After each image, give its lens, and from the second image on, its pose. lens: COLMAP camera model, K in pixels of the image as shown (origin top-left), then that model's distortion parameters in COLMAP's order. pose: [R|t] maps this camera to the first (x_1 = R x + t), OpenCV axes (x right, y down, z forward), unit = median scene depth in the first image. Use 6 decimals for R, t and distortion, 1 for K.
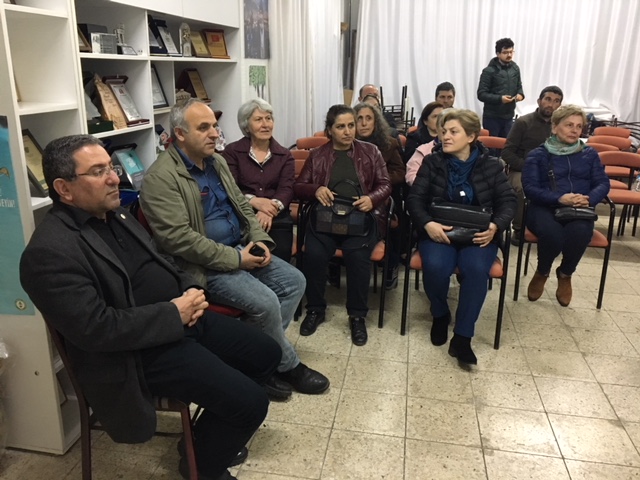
lens RADIAL K [[531.5, 0, 320.8], [0, 531.5, 249.0], [0, 0, 1]] dist [0.065217, -0.081886]
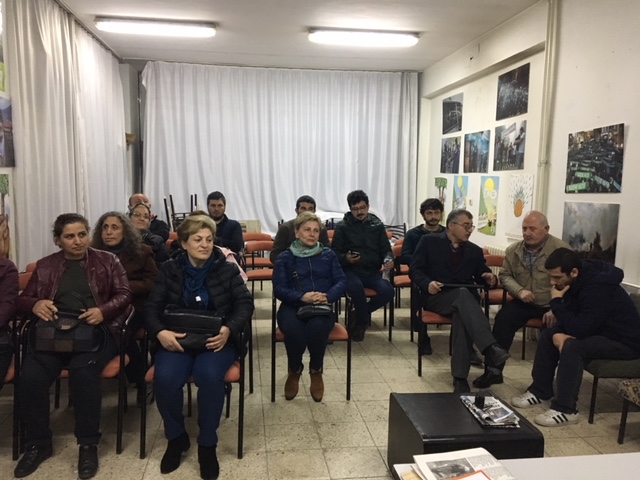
lens RADIAL K [[531.5, 0, 320.8], [0, 531.5, 249.0], [0, 0, 1]] dist [0.065217, -0.081886]
pose [[0.950746, -0.033691, 0.308135, 0.166390], [0.092314, 0.979743, -0.177712, 0.002670], [-0.295906, 0.197404, 0.934597, -0.014023]]
